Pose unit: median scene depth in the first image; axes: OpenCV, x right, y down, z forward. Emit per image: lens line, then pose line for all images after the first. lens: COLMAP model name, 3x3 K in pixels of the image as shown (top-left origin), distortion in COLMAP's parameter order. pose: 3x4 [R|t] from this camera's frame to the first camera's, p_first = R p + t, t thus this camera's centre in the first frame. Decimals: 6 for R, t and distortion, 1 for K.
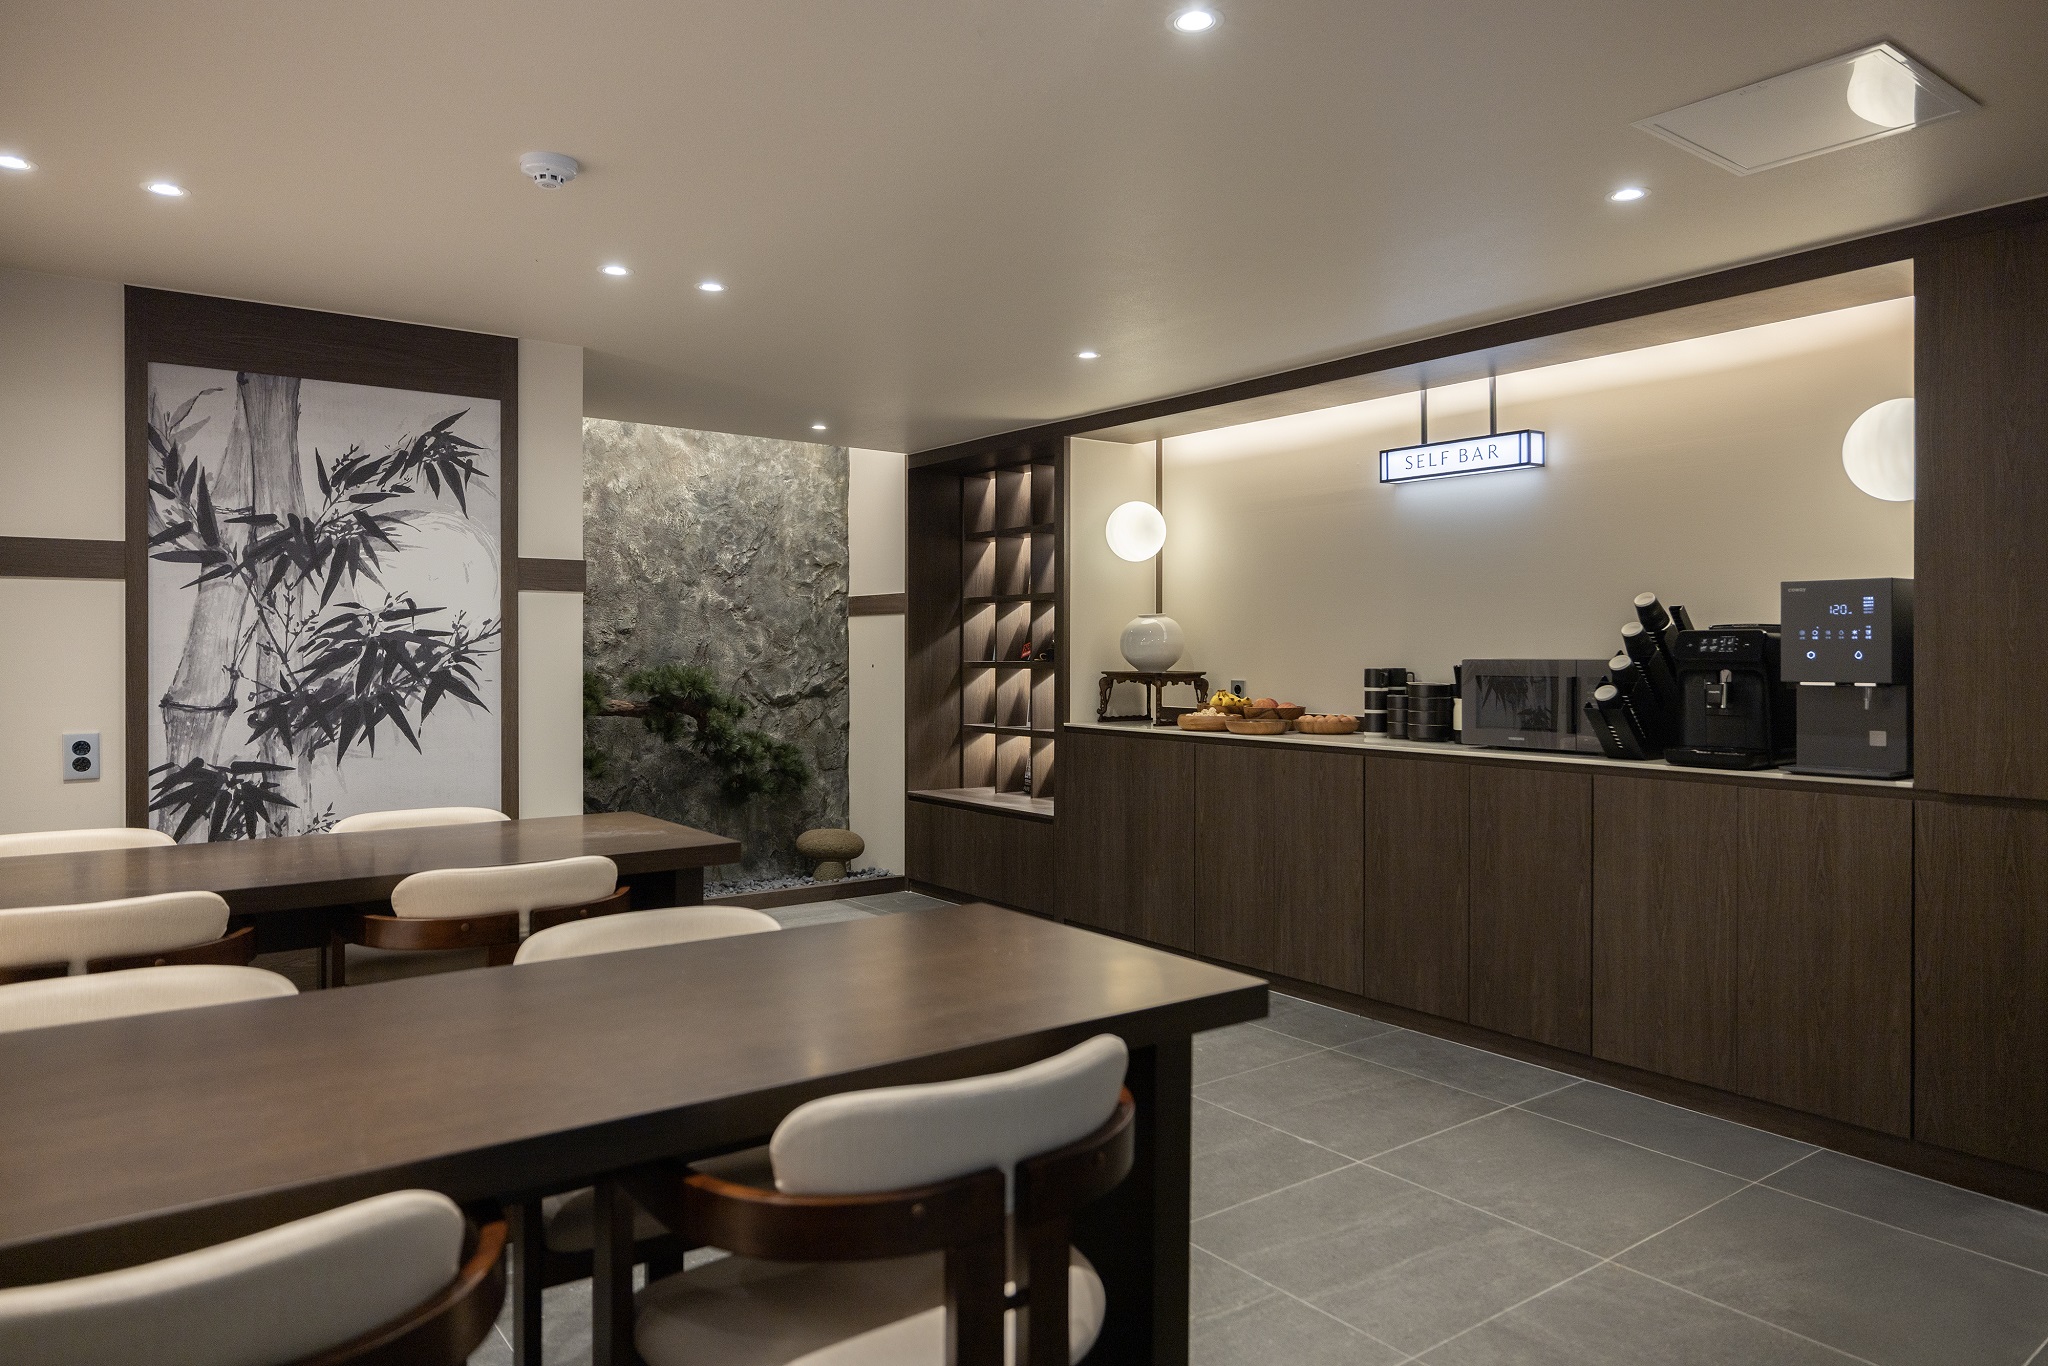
lens RADIAL K [[1317.5, 0, 1024.0], [0, 1317.5, 683.0], [0, 0, 1]] dist [-0.000663, -0.000026]
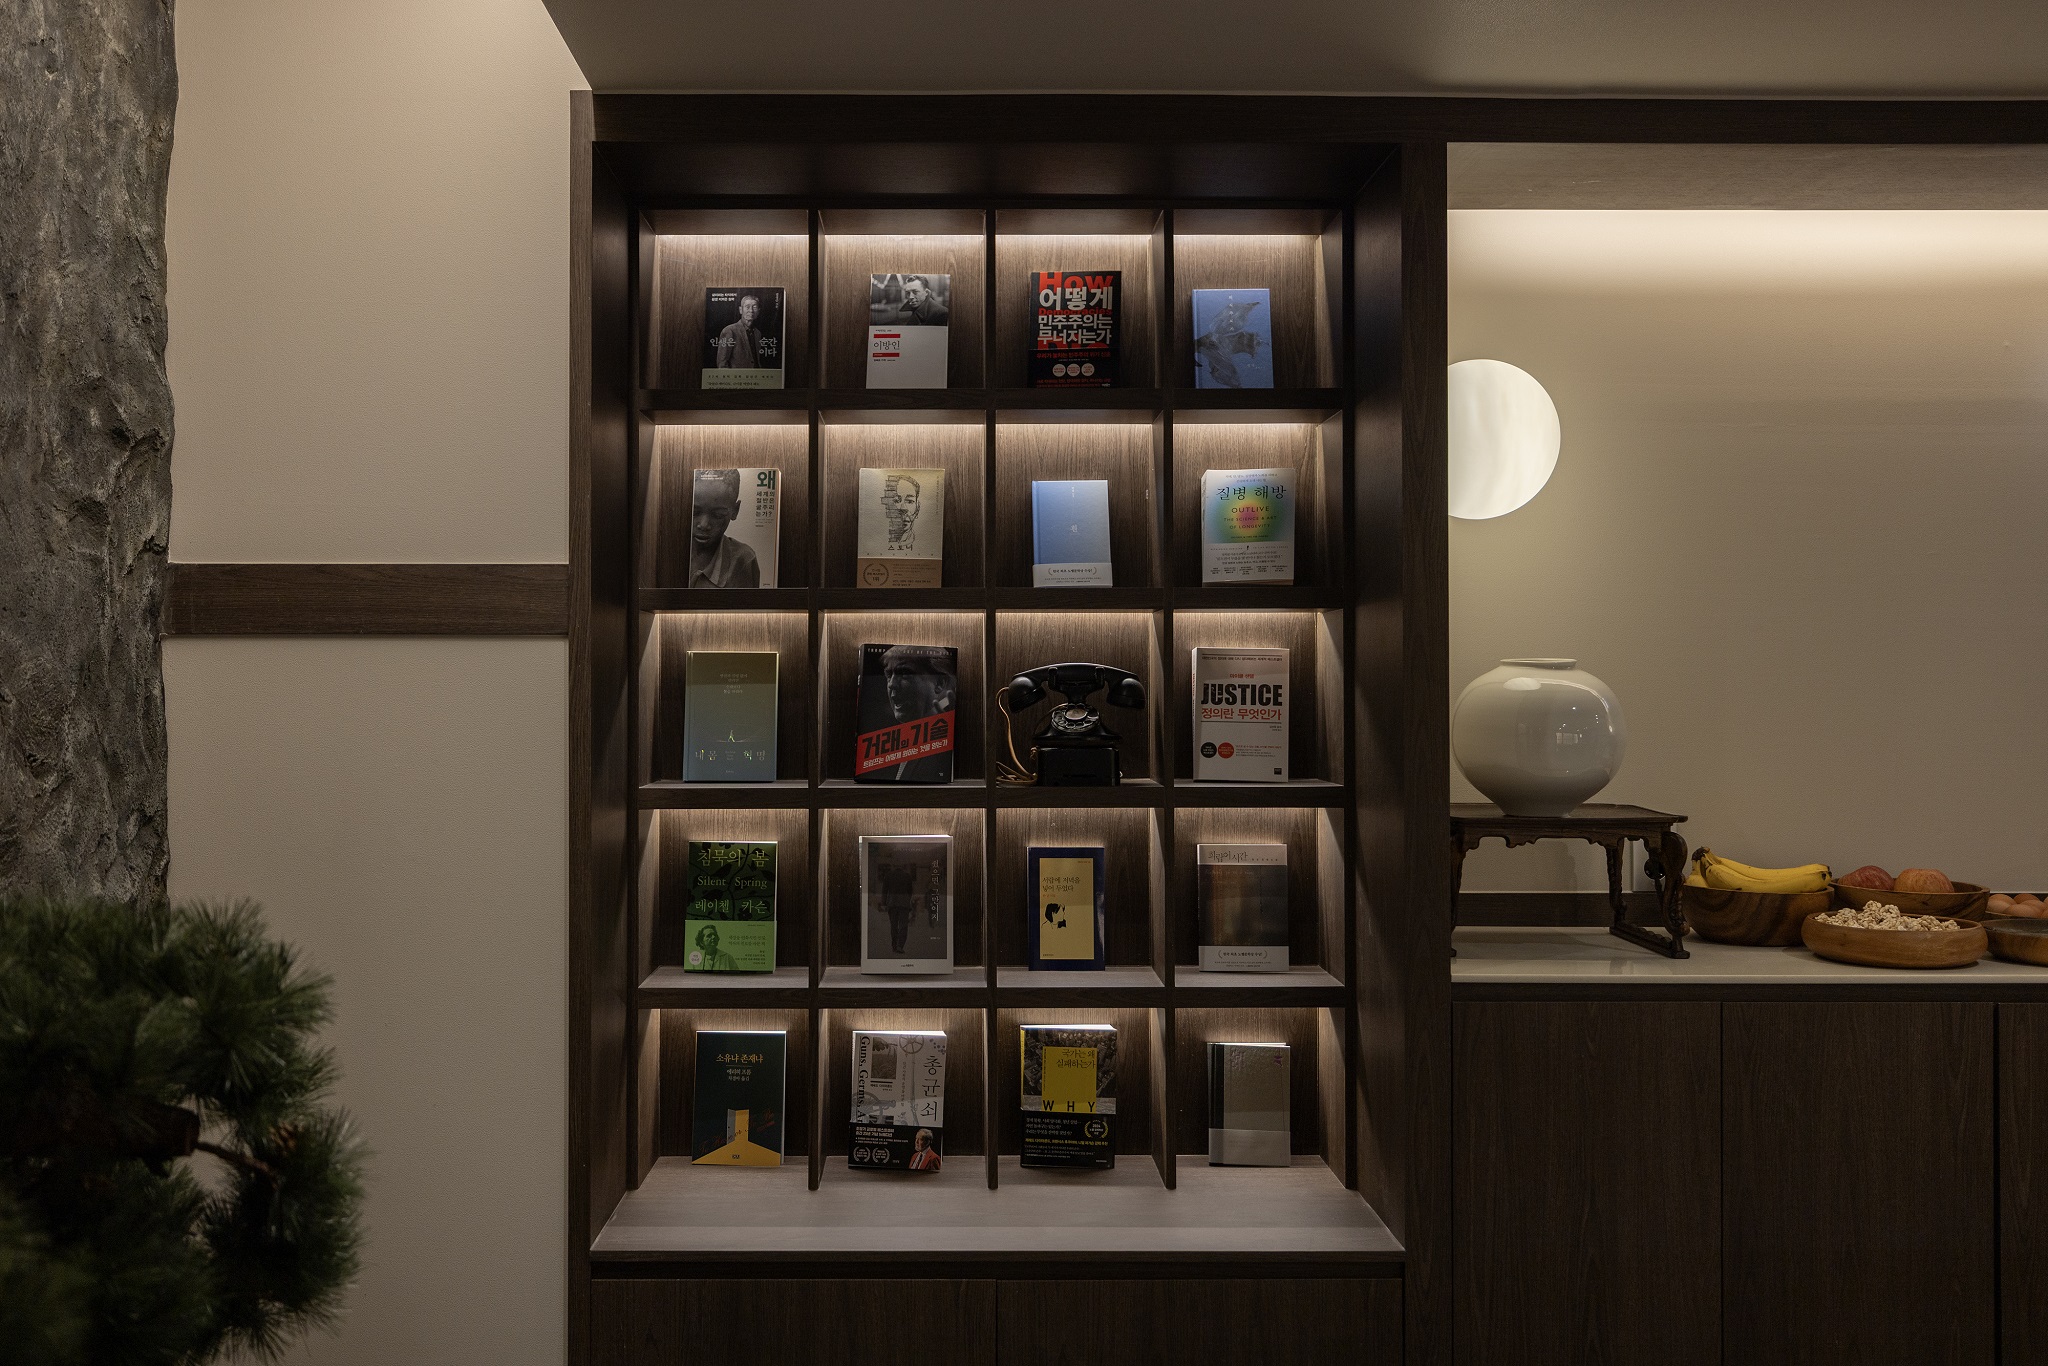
lens RADIAL K [[1838.7, 0, 1024.0], [0, 1838.7, 683.0], [0, 0, 1]] dist [0.002963, 0.000442]
pose [[0.596069, 0.001774, 0.802931, -0.342711], [0.011196, 0.999882, -0.010520, -0.036019], [-0.802855, 0.015260, 0.595979, 0.653228]]
